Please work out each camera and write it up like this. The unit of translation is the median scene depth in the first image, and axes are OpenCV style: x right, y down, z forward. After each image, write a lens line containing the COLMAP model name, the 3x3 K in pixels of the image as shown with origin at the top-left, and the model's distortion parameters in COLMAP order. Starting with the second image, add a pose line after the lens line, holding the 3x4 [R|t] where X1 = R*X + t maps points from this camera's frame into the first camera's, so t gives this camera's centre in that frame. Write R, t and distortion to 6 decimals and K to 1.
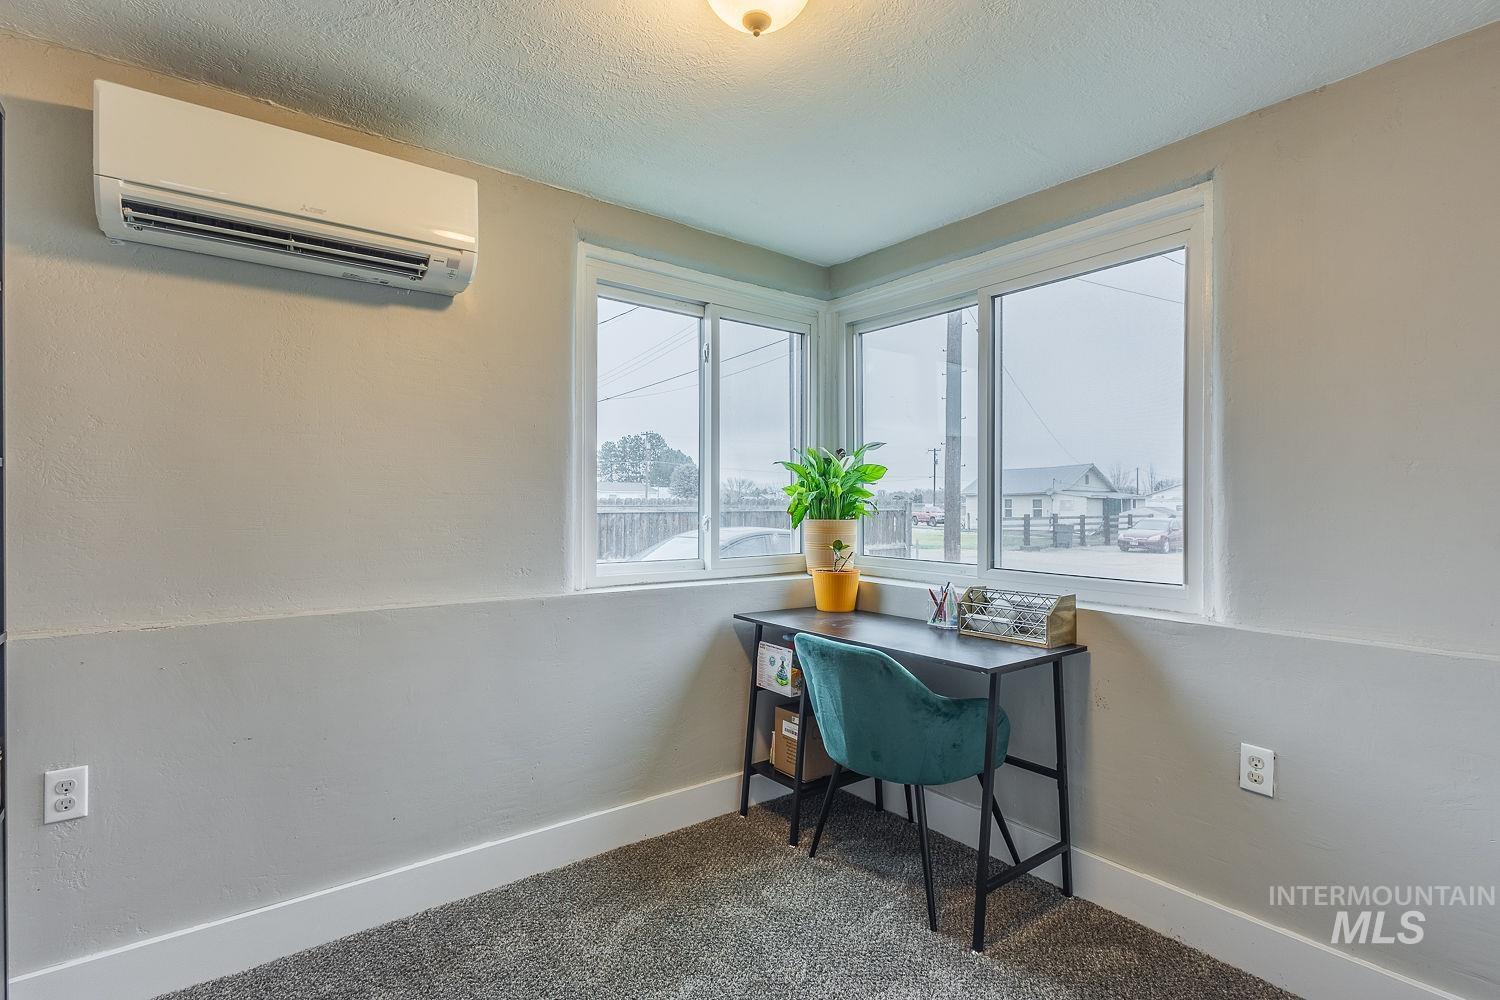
lens RADIAL K [[699.7, 0, 746.5], [0, 699.7, 500.1], [0, 0, 1]] dist [0.014067, -0.006895]
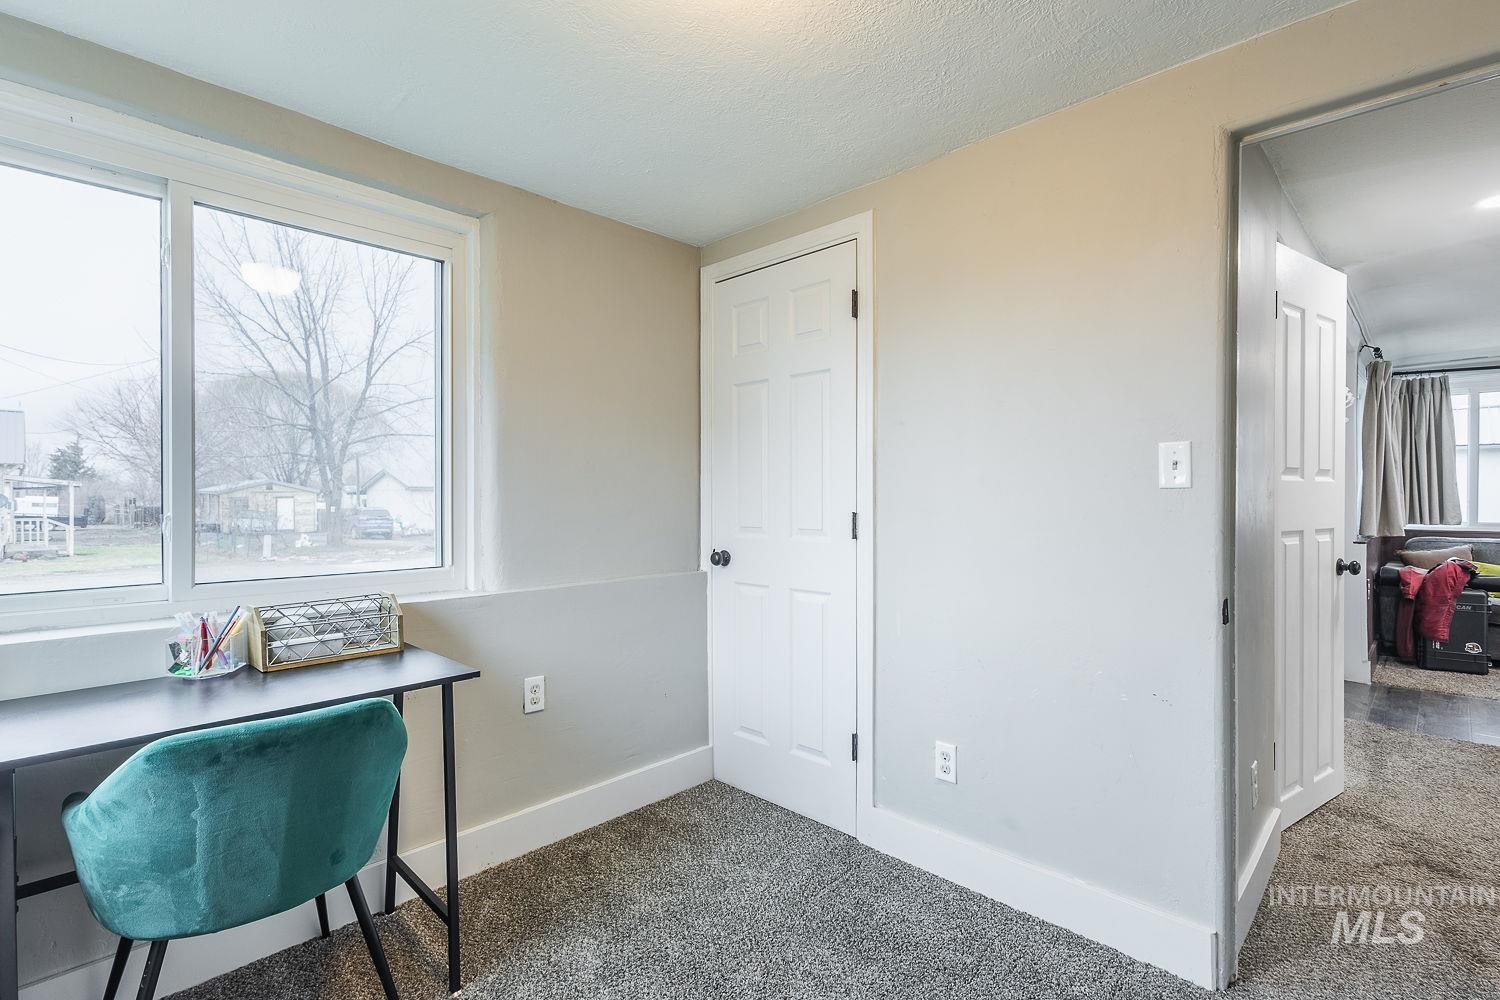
lens RADIAL K [[707.6, 0, 740.9], [0, 707.6, 498.7], [0, 0, 1]] dist [0.005671, 0.000170]
pose [[-0.145820, -0.006792, 0.989288, -0.586546], [-0.005868, 0.999965, 0.006000, 0.004582], [-0.989294, -0.004930, -0.145855, 0.738949]]
